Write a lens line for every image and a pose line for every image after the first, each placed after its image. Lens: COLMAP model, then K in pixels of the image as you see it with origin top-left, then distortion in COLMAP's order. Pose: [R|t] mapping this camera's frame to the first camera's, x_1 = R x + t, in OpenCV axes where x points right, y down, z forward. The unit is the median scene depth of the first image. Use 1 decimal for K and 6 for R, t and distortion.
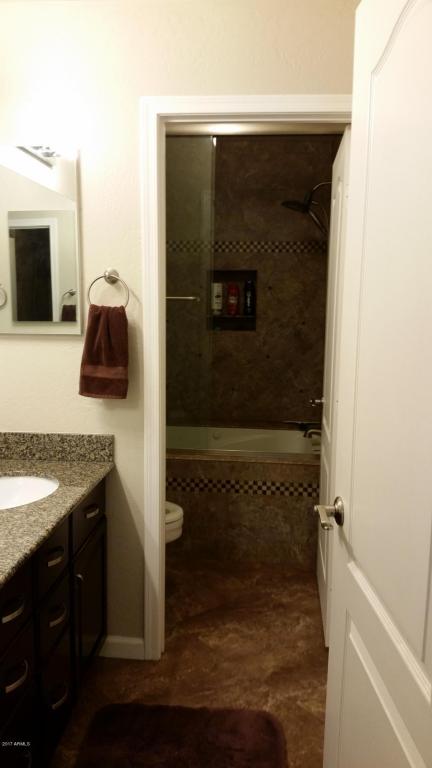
lens RADIAL K [[620.4, 0, 216.0], [0, 620.4, 384.0], [0, 0, 1]] dist [0.104854, -0.230598]
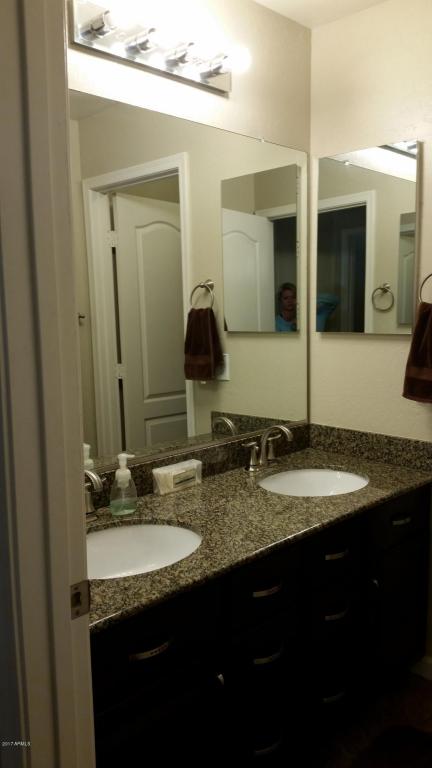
lens RADIAL K [[620.4, 0, 216.0], [0, 620.4, 384.0], [0, 0, 1]] dist [0.104854, -0.230598]
pose [[0.730715, 0.057896, -0.680223, 0.221317], [-0.064687, 0.997786, 0.015436, 0.001080], [0.679611, 0.032722, 0.732843, 0.095698]]
